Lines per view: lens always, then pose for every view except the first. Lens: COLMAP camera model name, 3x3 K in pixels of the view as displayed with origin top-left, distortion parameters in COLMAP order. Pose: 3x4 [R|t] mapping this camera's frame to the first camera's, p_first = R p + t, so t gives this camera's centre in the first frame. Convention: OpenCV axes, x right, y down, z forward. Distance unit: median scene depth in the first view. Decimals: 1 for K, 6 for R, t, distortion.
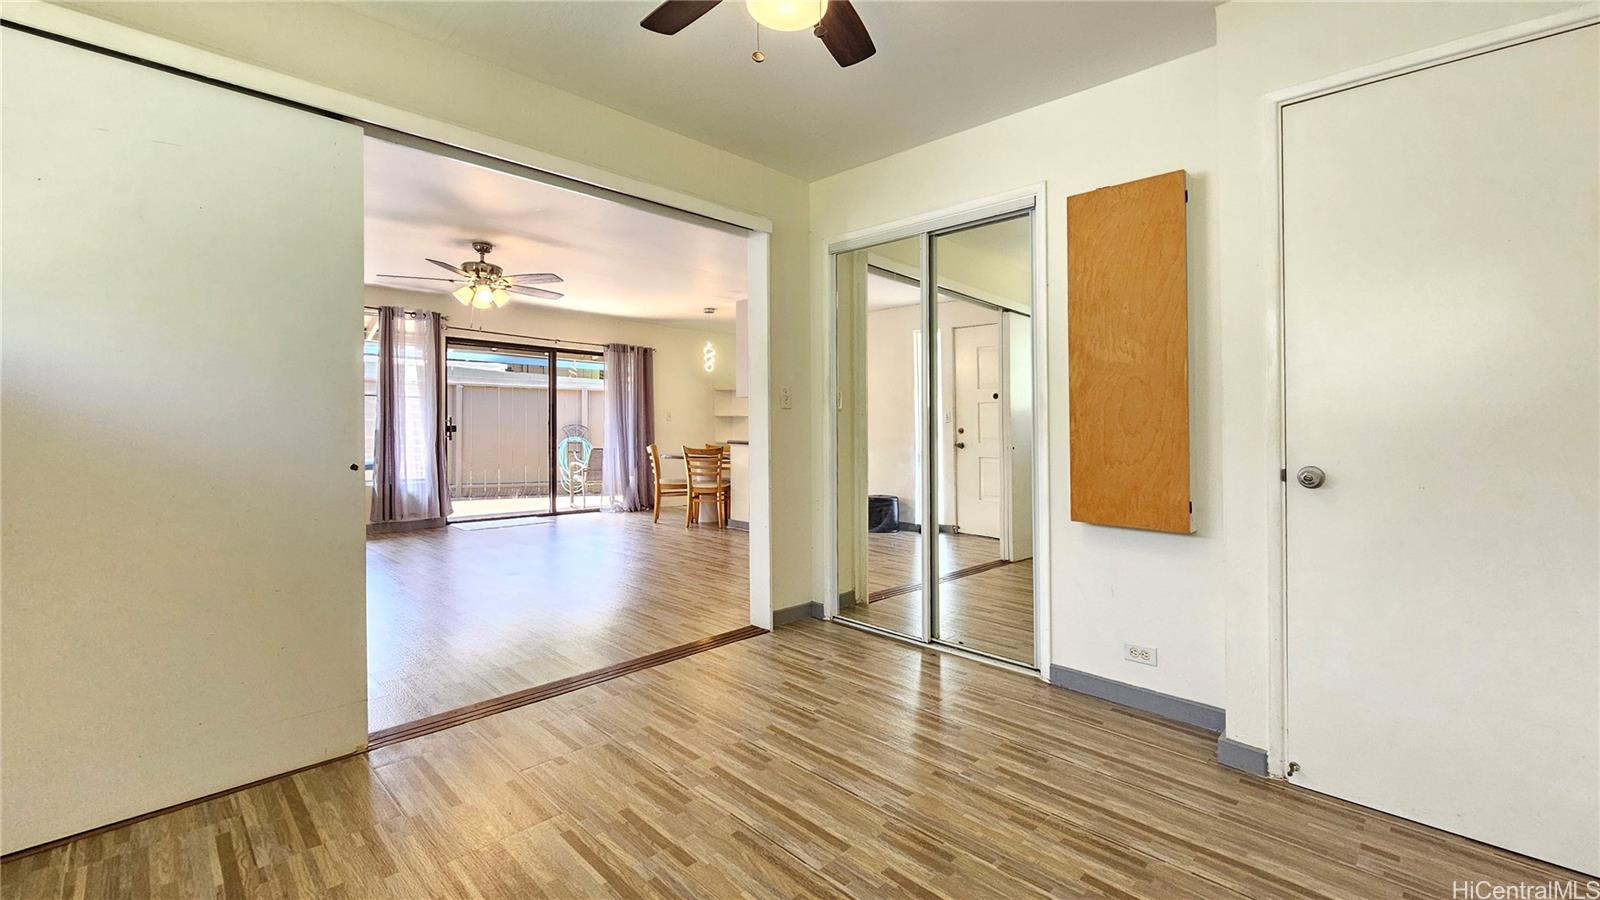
lens RADIAL K [[668.4, 0, 825.9], [0, 668.4, 419.8], [0, 0, 1]] dist [0.000051, 0.000517]
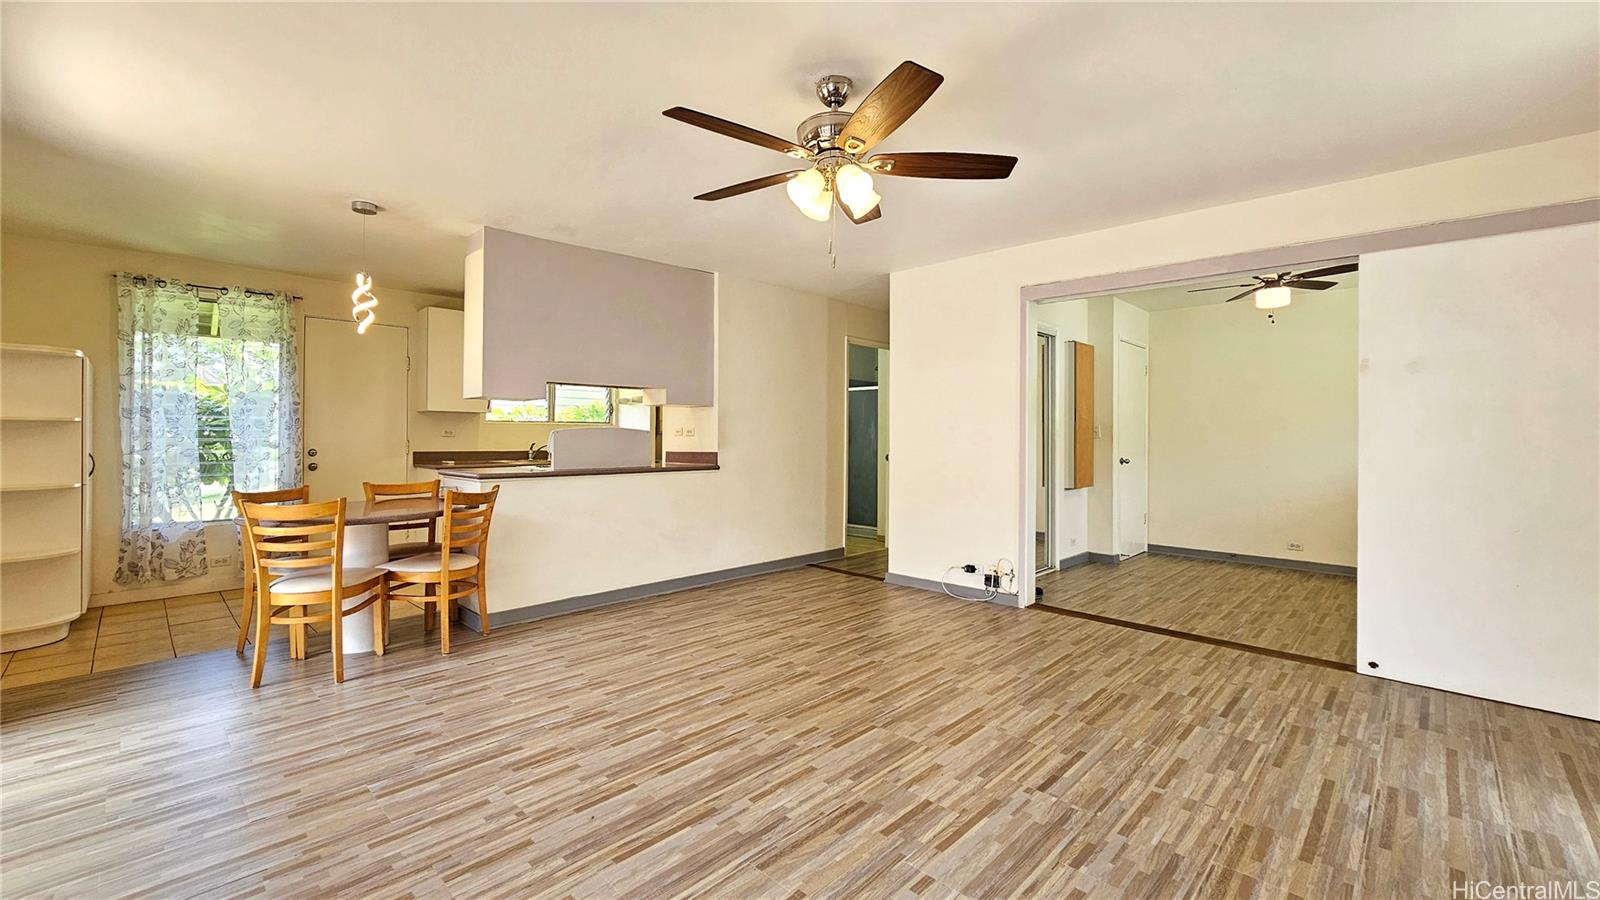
lens RADIAL K [[668.4, 0, 805.3], [0, 668.4, 450.1], [0, 0, 1]] dist [0.000051, 0.000517]
pose [[0.003640, -0.032210, 0.999474, -0.790762], [-0.014606, 0.999373, 0.032260, -0.015815], [-0.999887, -0.014716, 0.003167, 0.813520]]
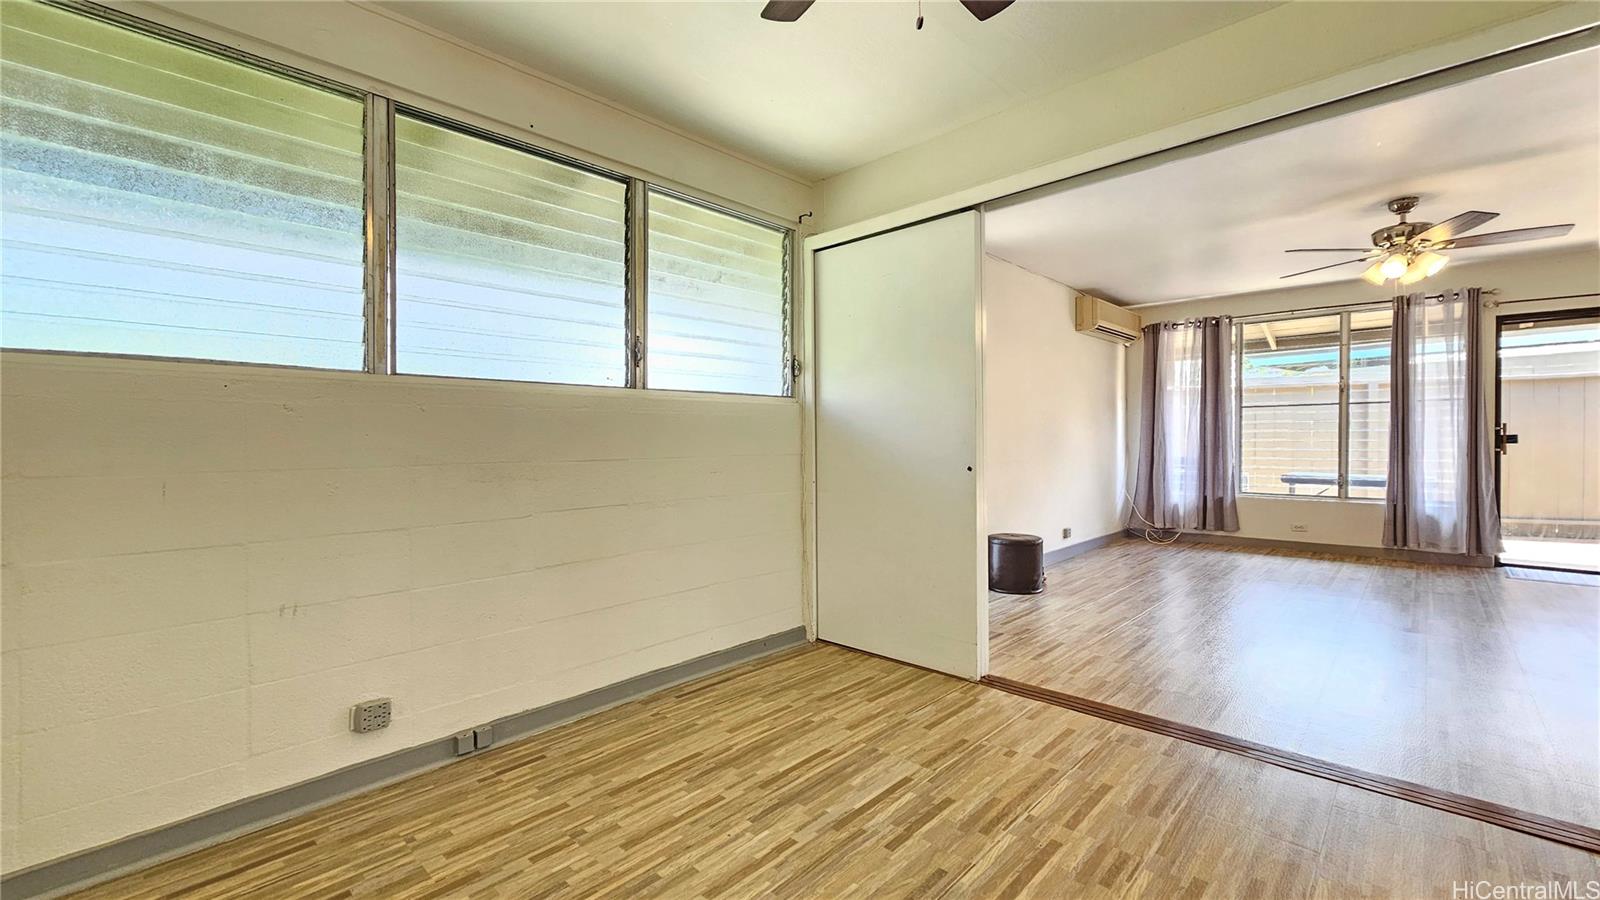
lens RADIAL K [[668.4, 0, 782.2], [0, 668.4, 469.4], [0, 0, 1]] dist [0.000051, 0.000517]
pose [[-0.025428, 0.039115, -0.998911, 0.224387], [0.017523, 0.999098, 0.038676, 0.004261], [0.999523, -0.016520, -0.026091, 0.230960]]
